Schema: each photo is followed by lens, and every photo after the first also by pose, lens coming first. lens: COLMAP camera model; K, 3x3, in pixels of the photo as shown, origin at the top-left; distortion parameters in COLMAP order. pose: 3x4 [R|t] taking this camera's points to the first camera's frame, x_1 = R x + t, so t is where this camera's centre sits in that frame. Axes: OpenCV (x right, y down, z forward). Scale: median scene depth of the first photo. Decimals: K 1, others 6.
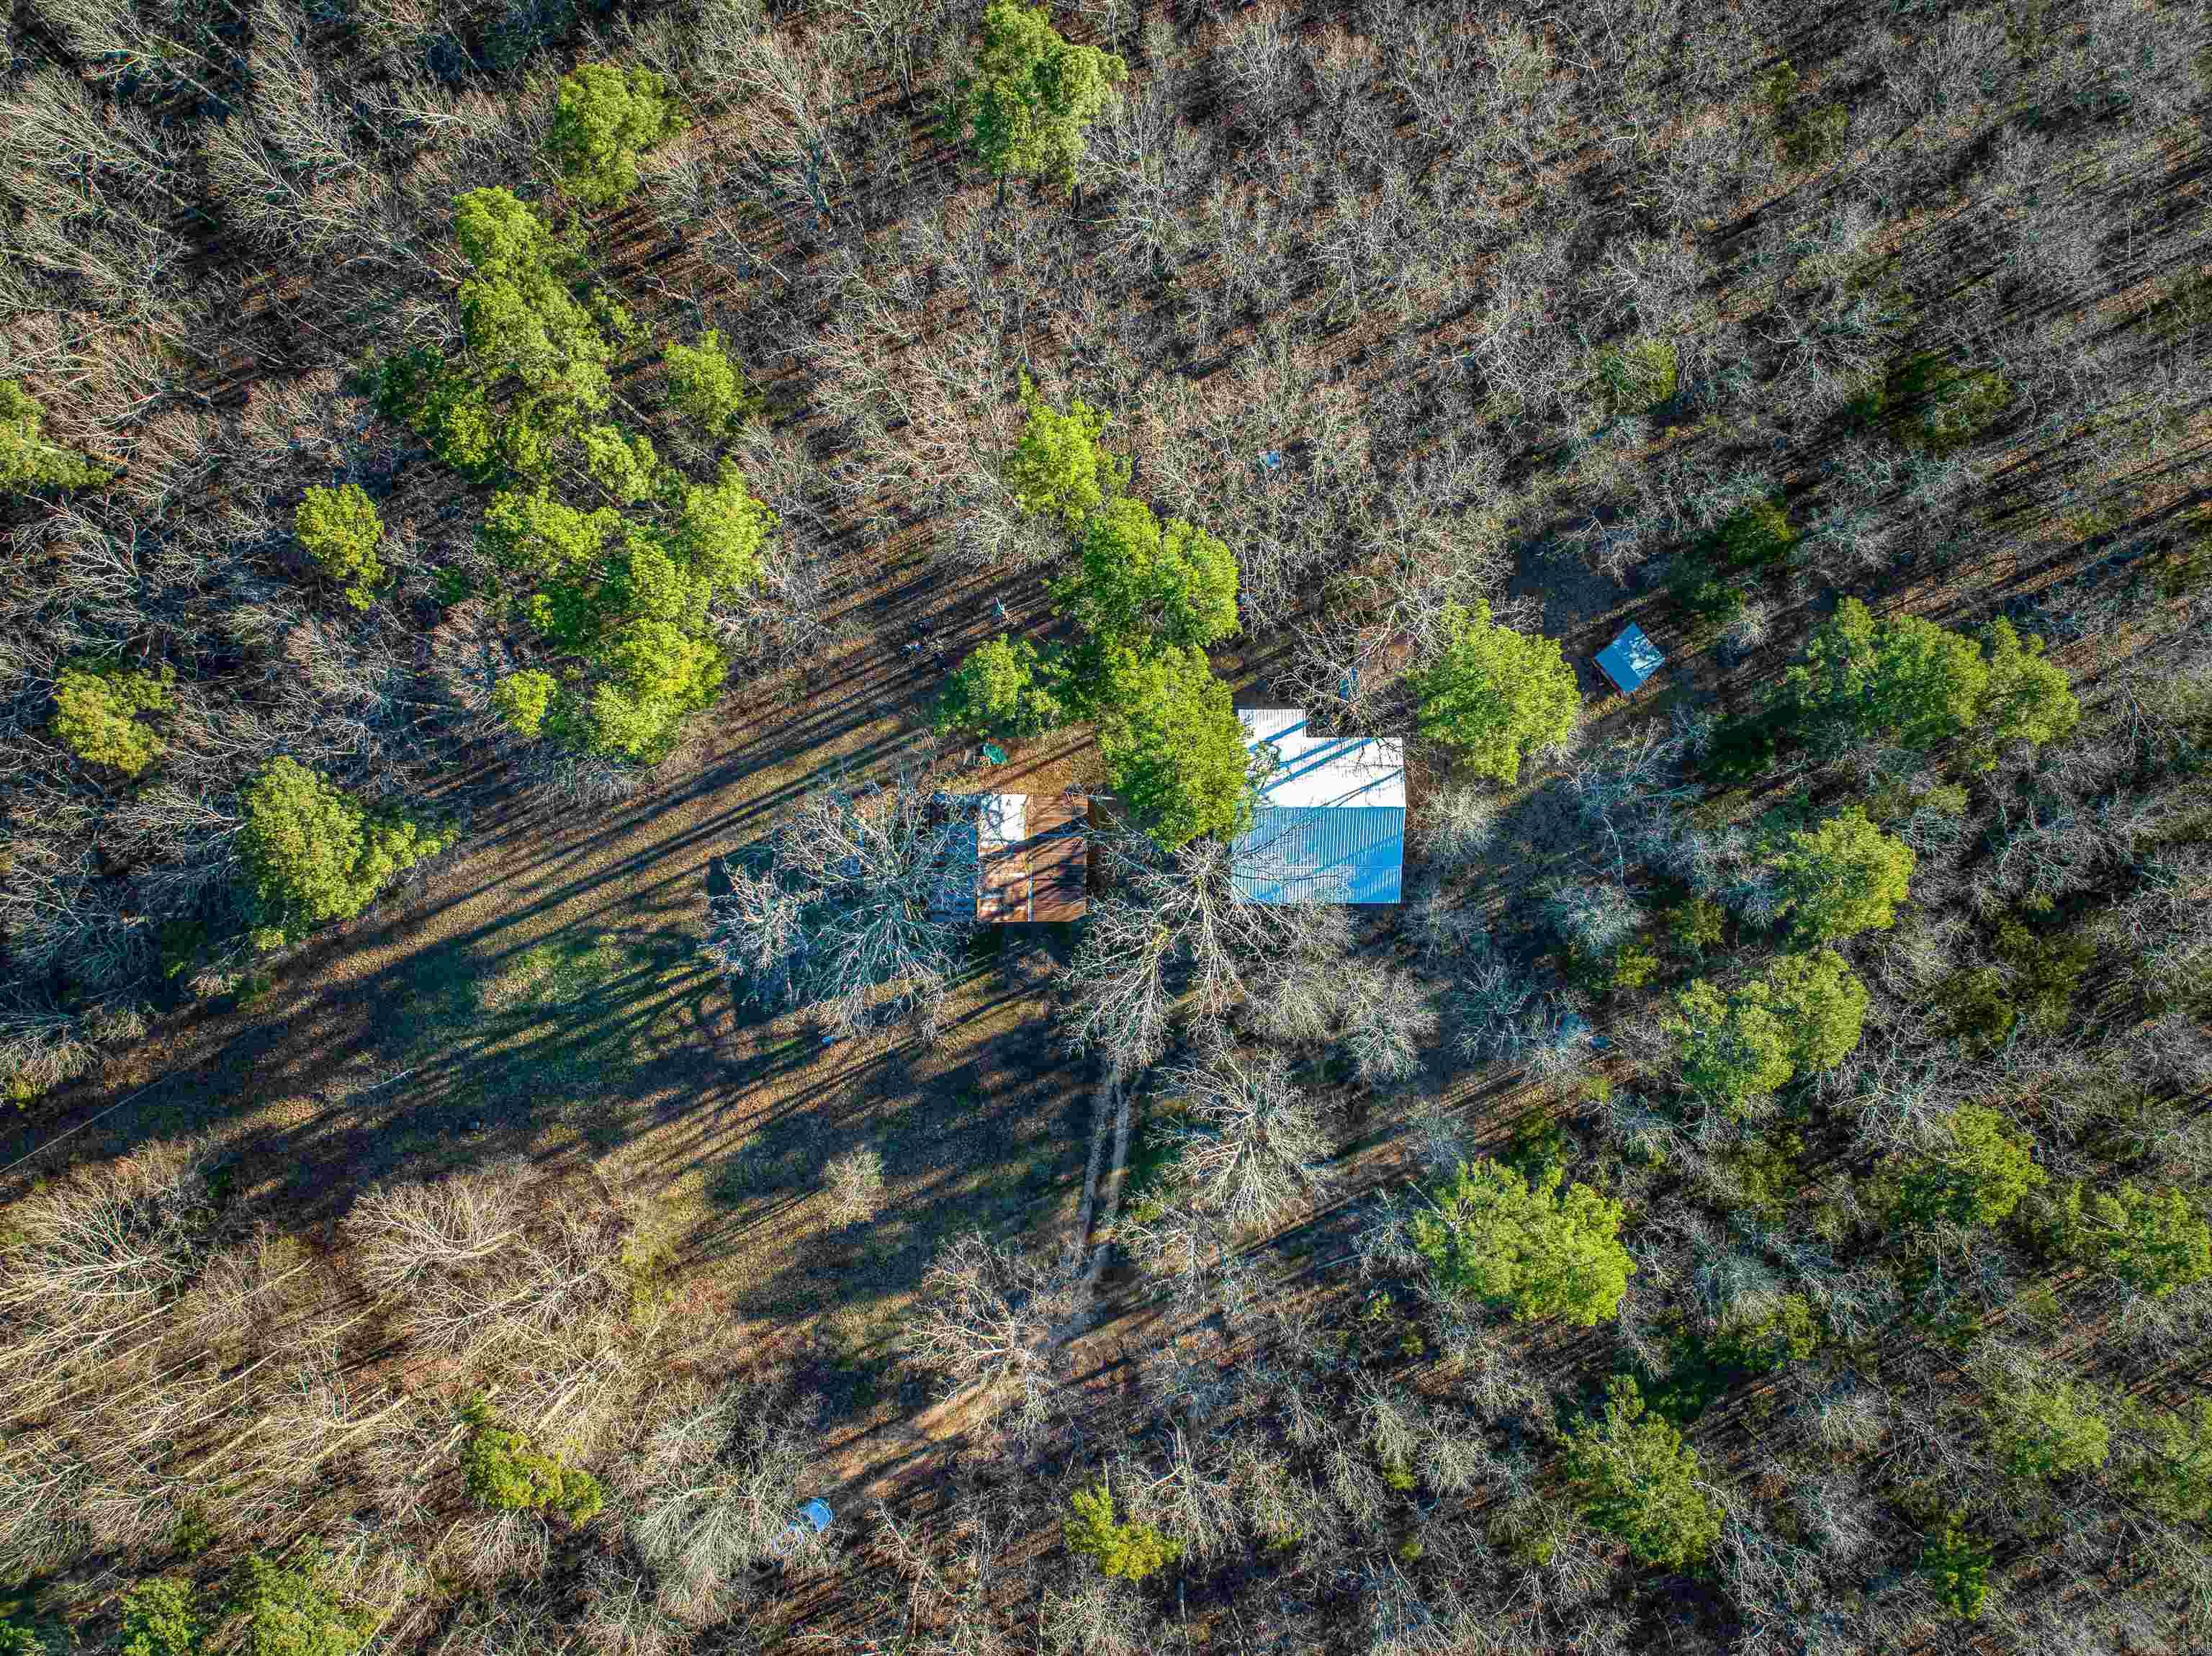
lens RADIAL K [[1540.9, 0, 1187.3], [0, 1540.9, 785.7], [0, 0, 1]] dist [0.026056, -0.002438]
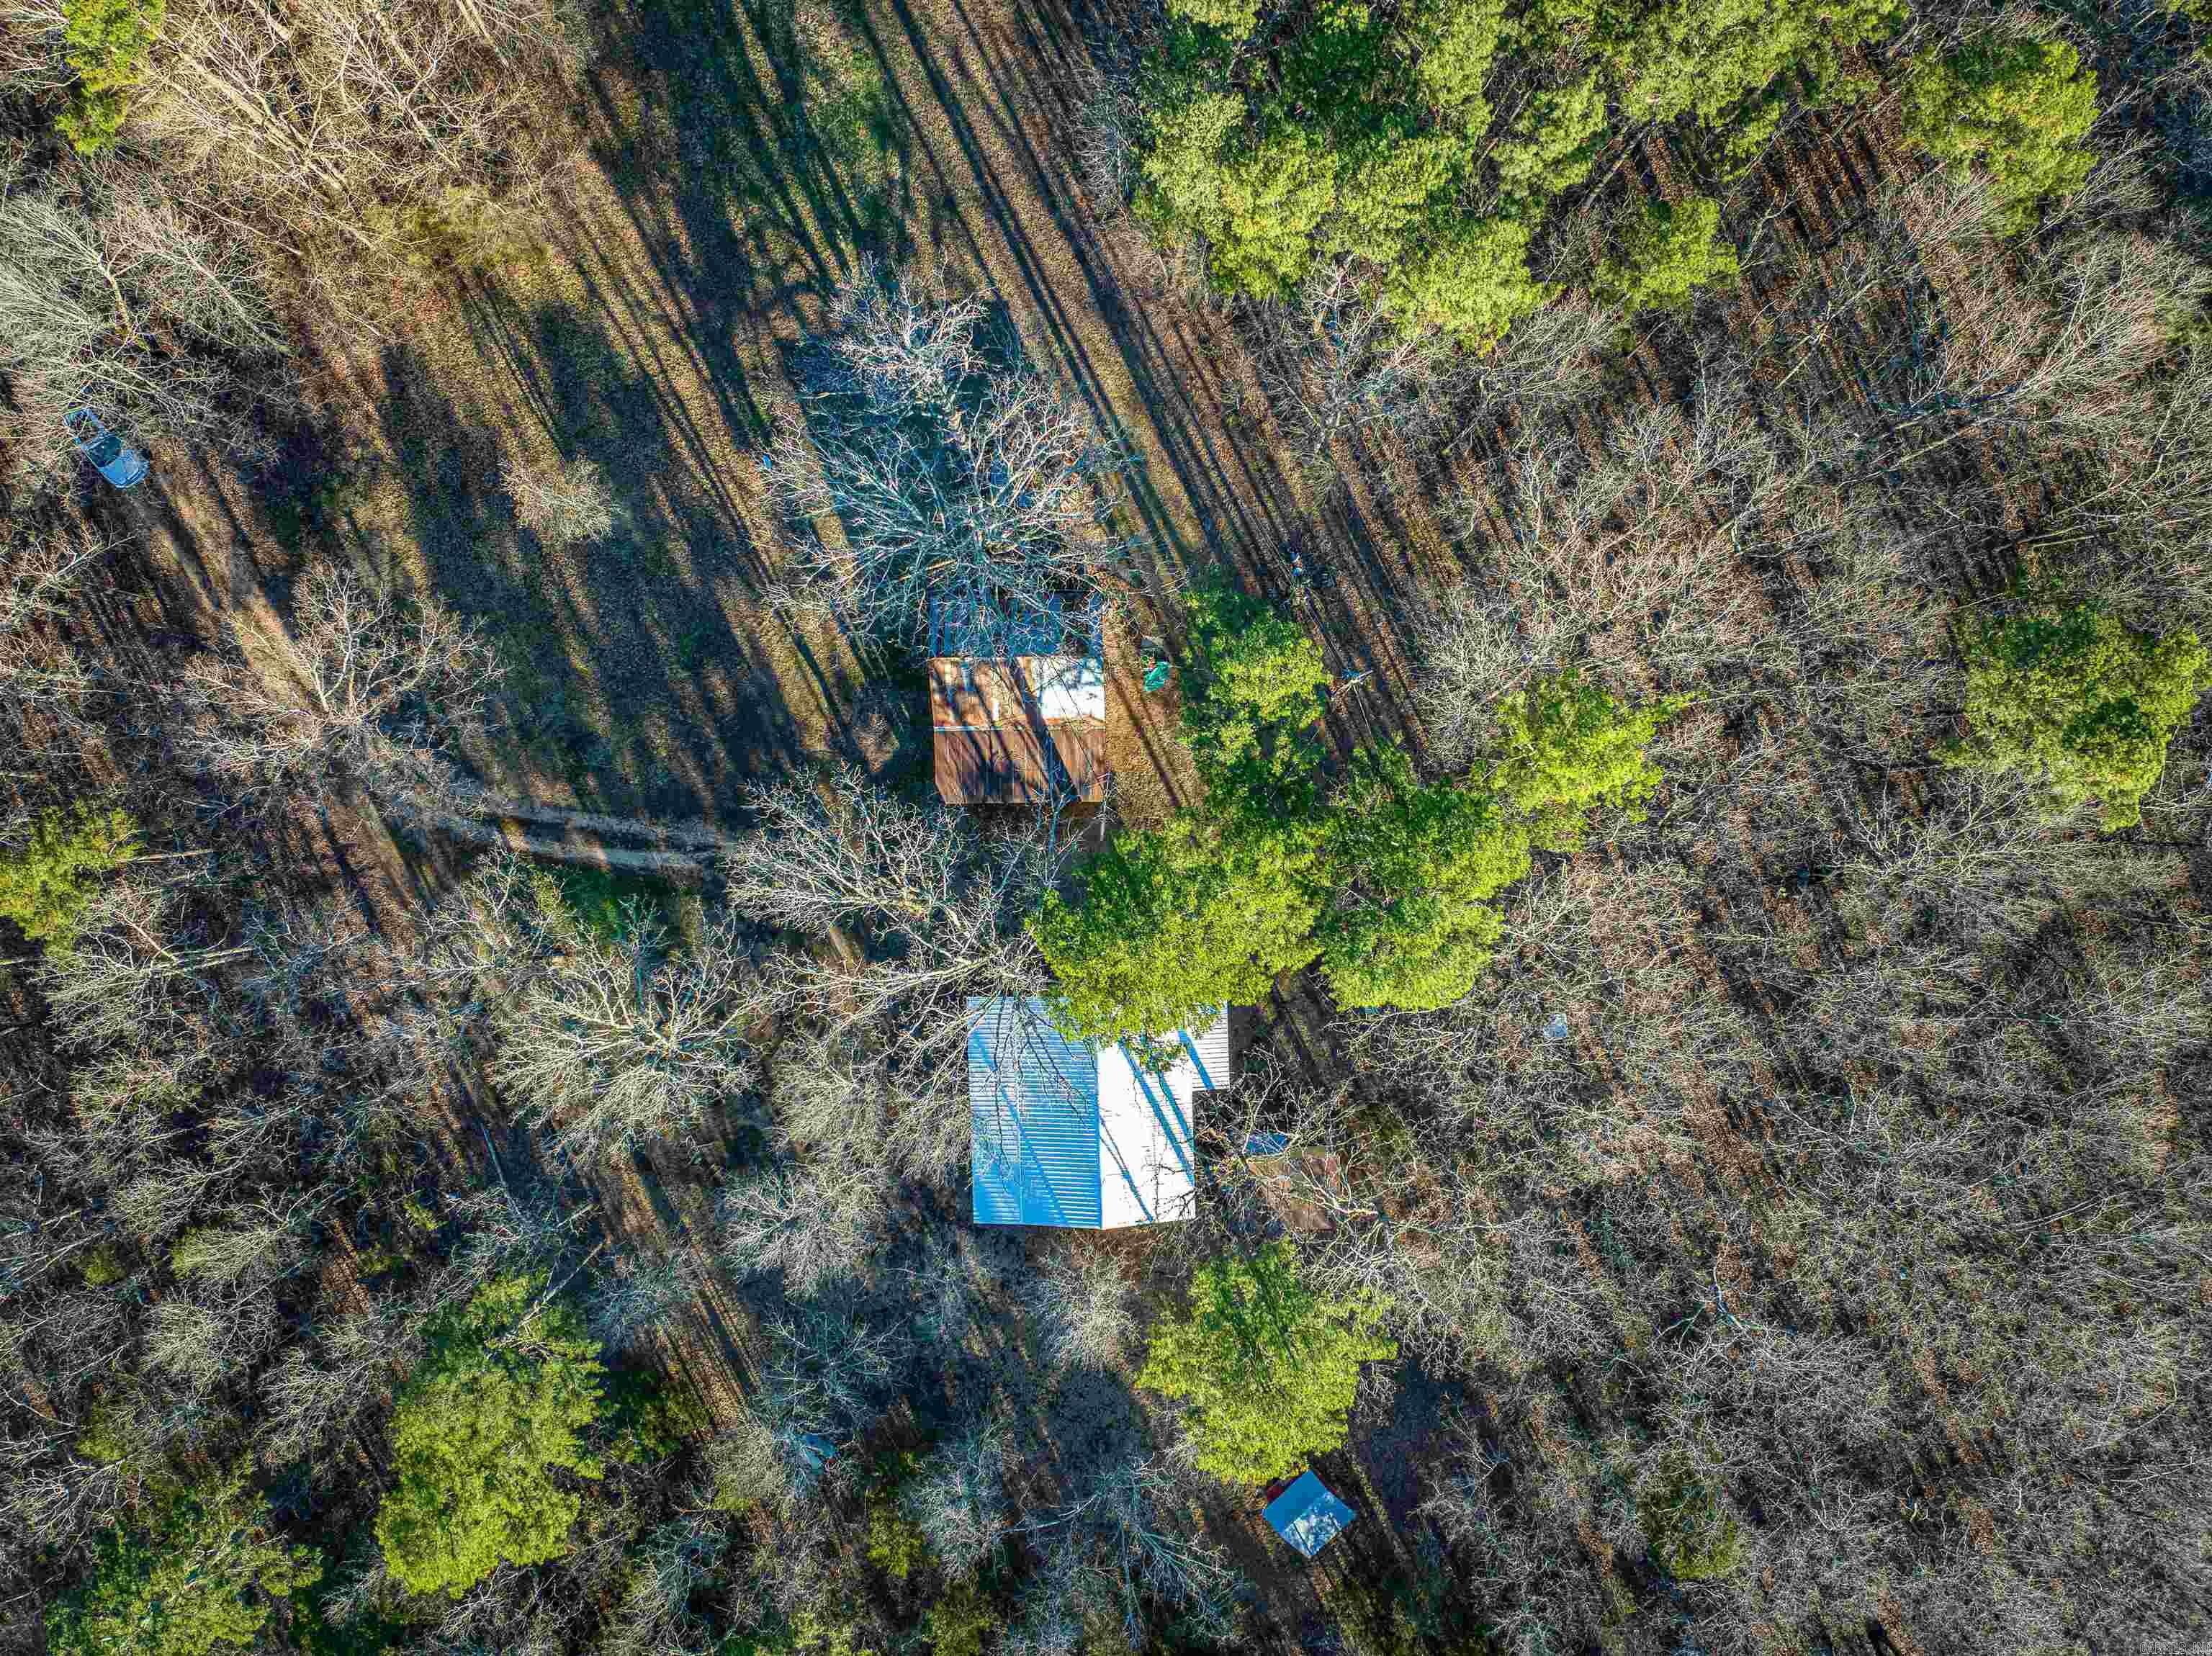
lens RADIAL K [[1540.9, 0, 1187.3], [0, 1540.9, 785.7], [0, 0, 1]] dist [0.026056, -0.002438]
pose [[0.031419, 0.997434, -0.064332, -0.023984], [-0.998745, 0.028817, -0.040969, -0.002916], [-0.039010, 0.065539, 0.997087, 0.265051]]
